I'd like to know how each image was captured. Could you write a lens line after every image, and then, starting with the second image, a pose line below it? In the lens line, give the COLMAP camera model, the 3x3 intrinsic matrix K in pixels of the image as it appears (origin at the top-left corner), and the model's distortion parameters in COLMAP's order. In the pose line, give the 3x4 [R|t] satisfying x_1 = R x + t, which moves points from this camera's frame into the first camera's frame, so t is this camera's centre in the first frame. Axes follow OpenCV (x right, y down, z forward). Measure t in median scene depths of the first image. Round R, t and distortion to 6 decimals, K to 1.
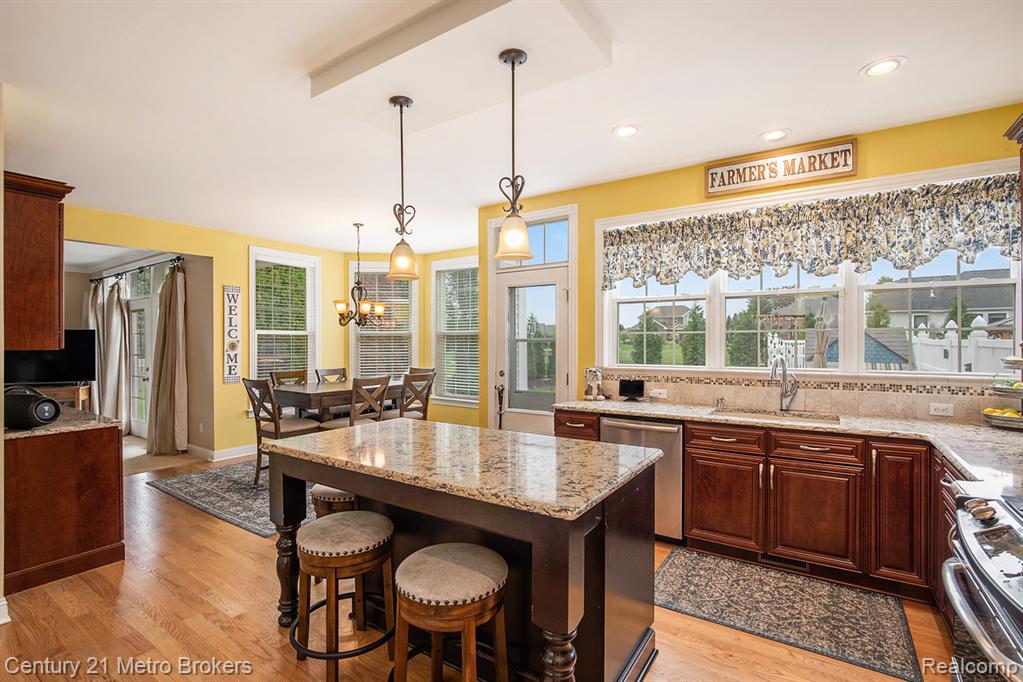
lens RADIAL K [[481.7, 0, 502.7], [0, 481.7, 342.8], [0, 0, 1]] dist [-0.015408, 0.003684]
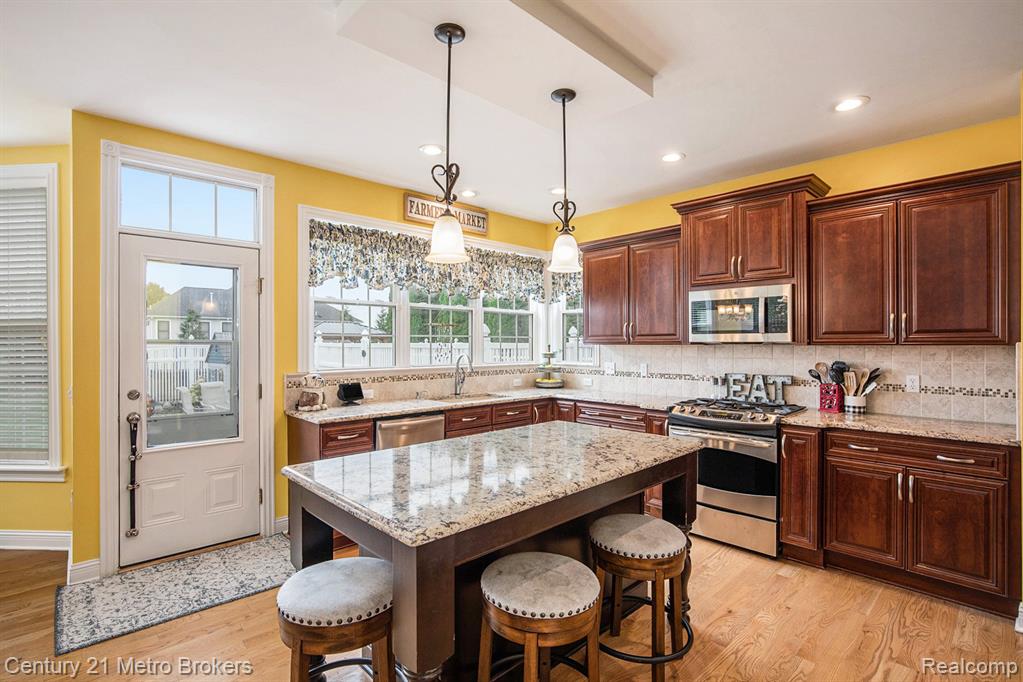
lens RADIAL K [[481.7, 0, 496.8], [0, 481.7, 346.3], [0, 0, 1]] dist [-0.015408, 0.003684]
pose [[0.229004, -0.002958, 0.973421, -0.396038], [0.005252, 0.999985, 0.001804, 0.001351], [-0.973411, 0.004699, 0.229016, 0.315975]]
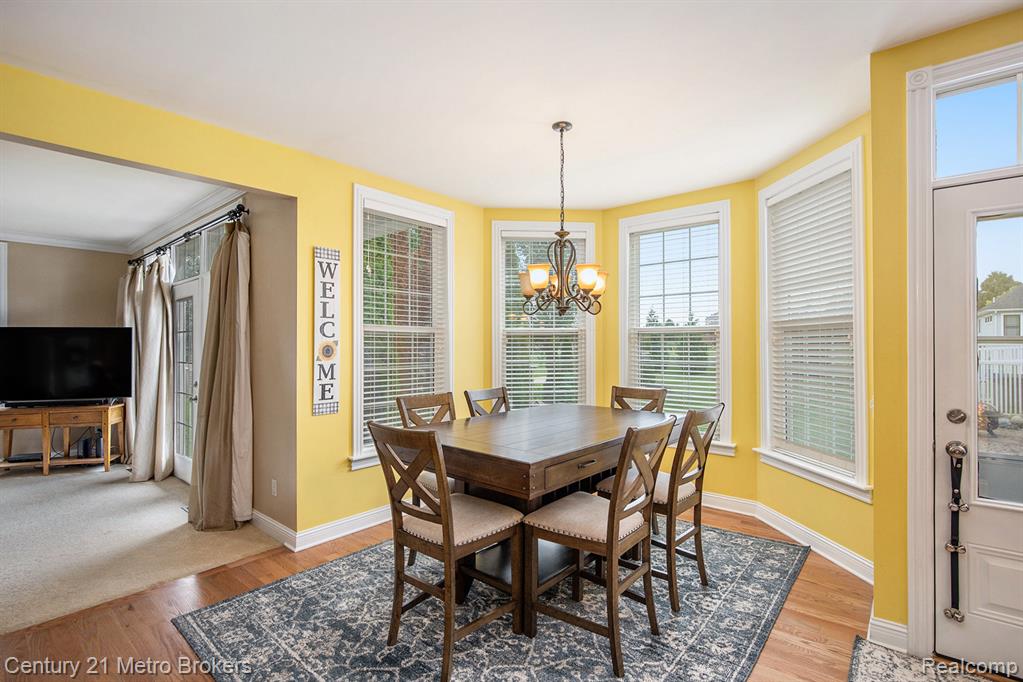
lens RADIAL K [[481.7, 0, 518.9], [0, 481.7, 338.5], [0, 0, 1]] dist [-0.015408, 0.003684]
pose [[0.997377, -0.000171, -0.072381, -0.288040], [-0.000952, 0.999880, -0.015477, 0.000608], [0.072375, 0.015505, 0.997257, 0.432176]]
